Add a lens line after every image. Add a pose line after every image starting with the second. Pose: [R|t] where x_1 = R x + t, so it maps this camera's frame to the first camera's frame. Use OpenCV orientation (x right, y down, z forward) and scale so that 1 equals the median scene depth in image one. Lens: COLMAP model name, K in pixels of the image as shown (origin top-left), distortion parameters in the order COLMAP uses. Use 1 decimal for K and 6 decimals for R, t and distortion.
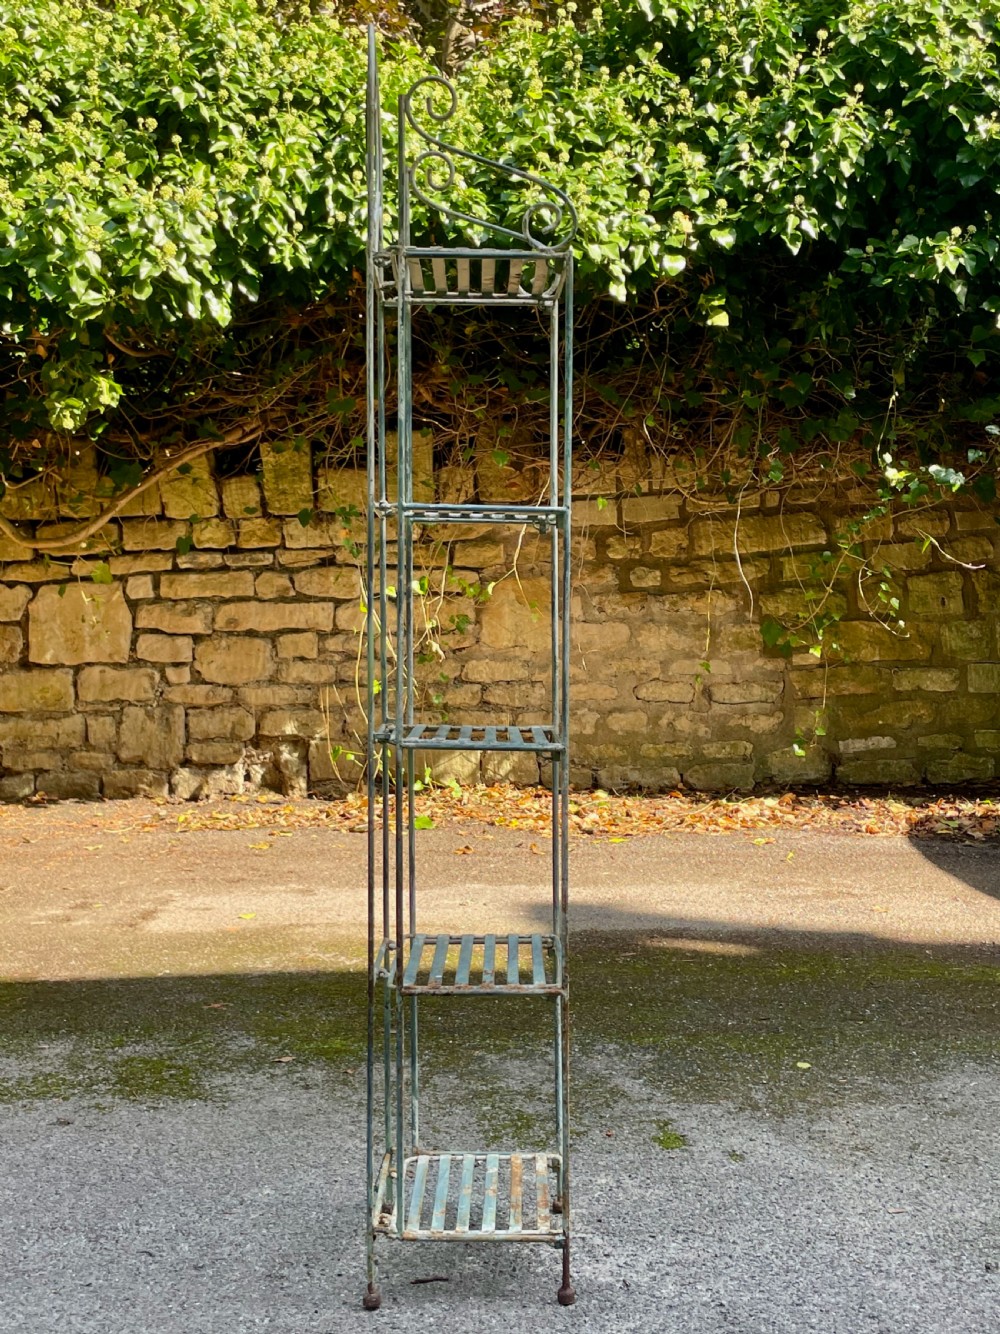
lens RADIAL K [[1570.9, 0, 495.8], [0, 1570.9, 669.5], [0, 0, 1]] dist [0.154780, -0.533739]
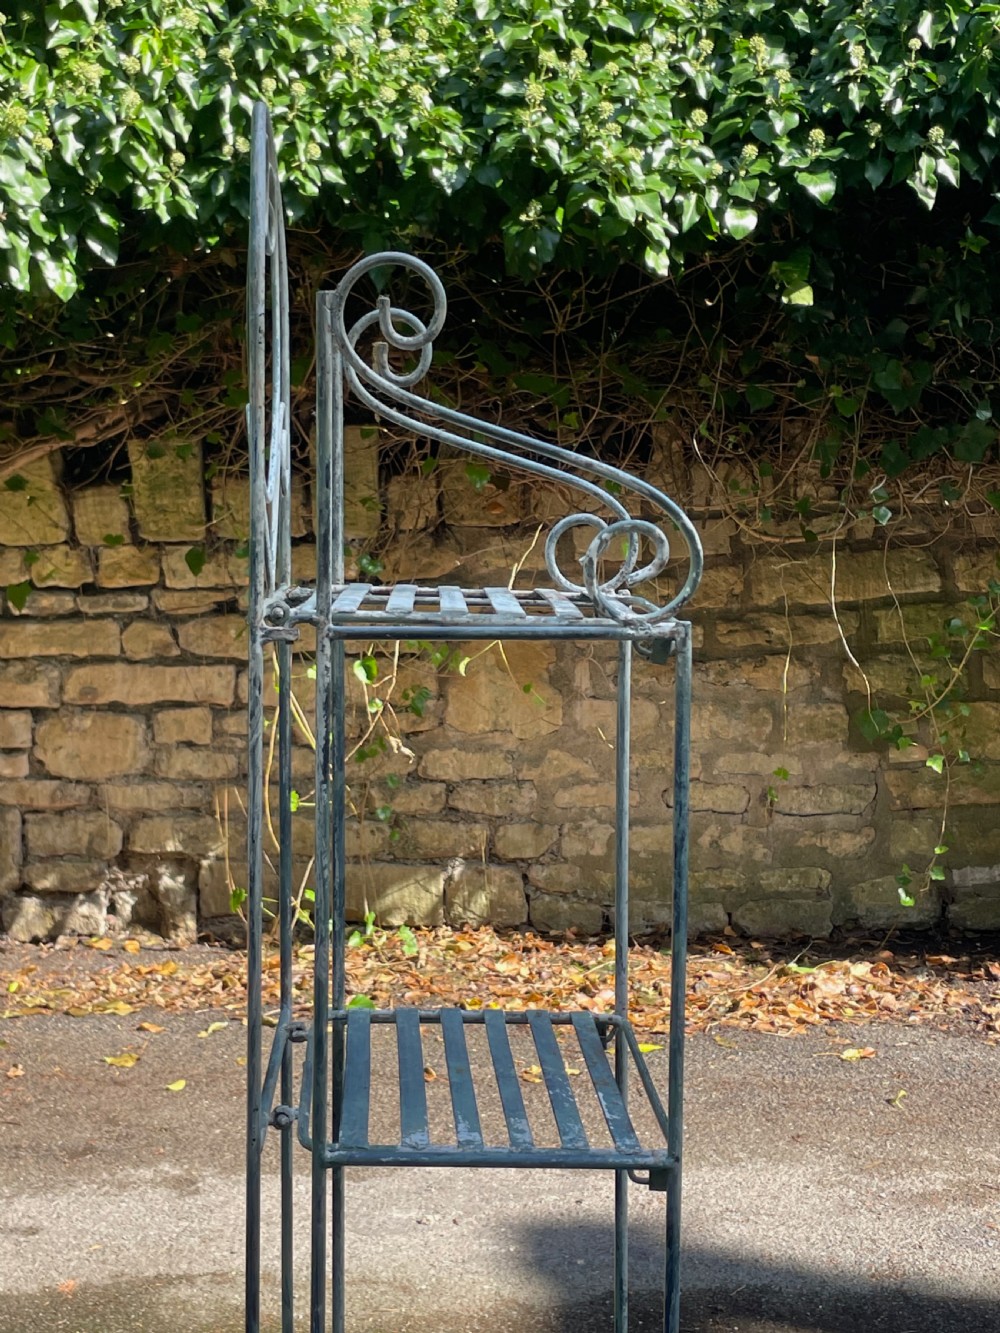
lens RADIAL K [[1944.0, 0, 494.2], [0, 1944.0, 651.9], [0, 0, 1]] dist [0.135077, -0.323836]
pose [[0.999735, 0.006280, 0.022166, -0.007849], [-0.007310, 0.998884, 0.046667, -0.095931], [-0.021849, -0.046816, 0.998665, 0.144079]]
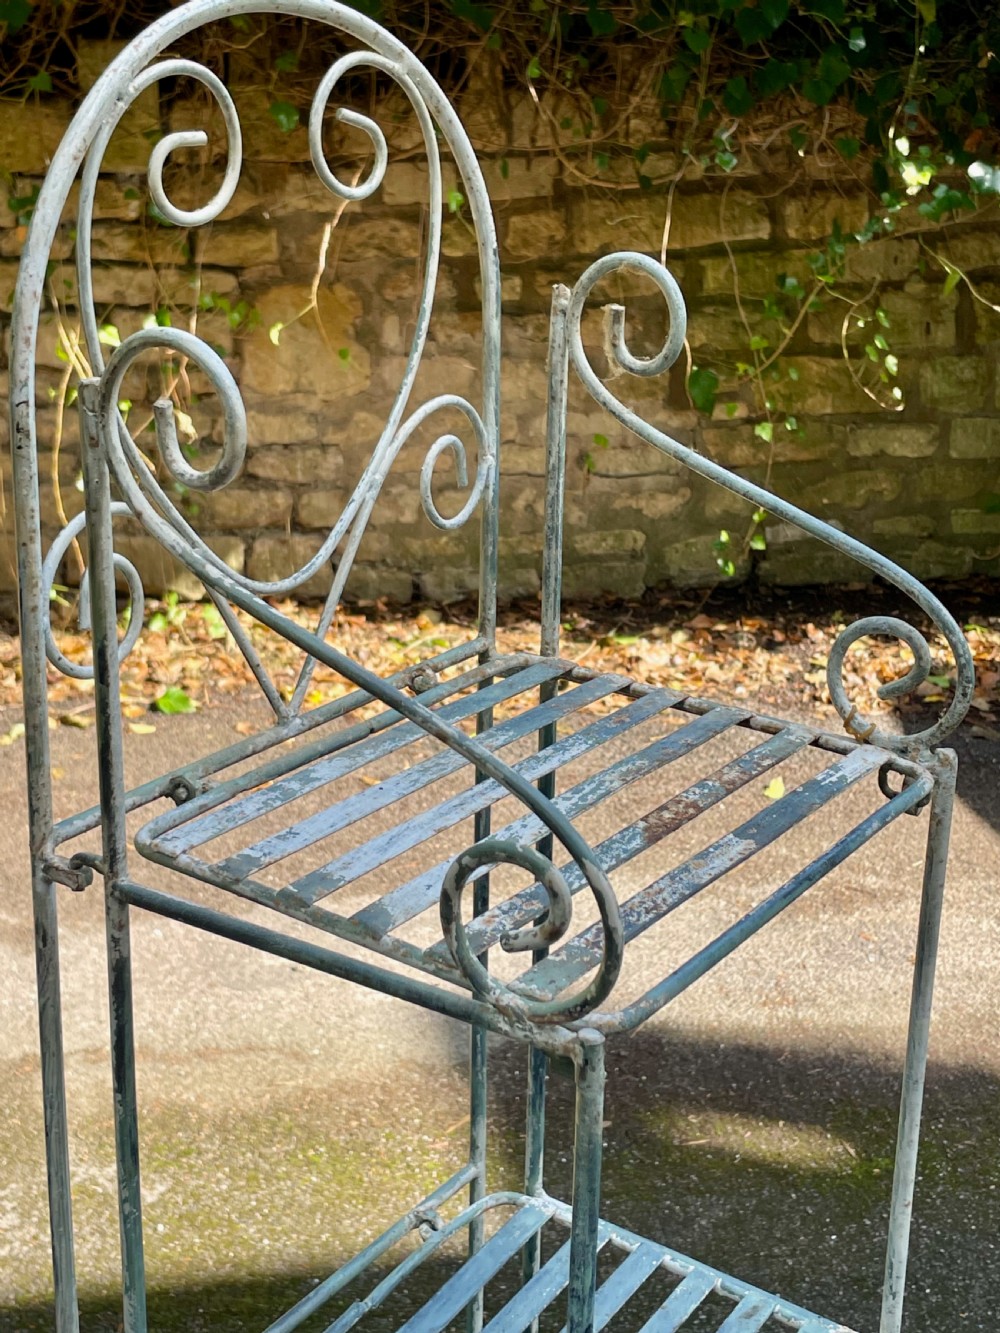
lens RADIAL K [[1895.2, 0, 500.0], [0, 1895.2, 666.5], [0, 0, 1]] dist [0.146547, -0.509458]
pose [[0.981451, -0.035090, 0.188475, -0.060495], [-0.020096, 0.958861, 0.283163, -0.137502], [-0.190658, -0.281698, 0.940370, 0.230929]]
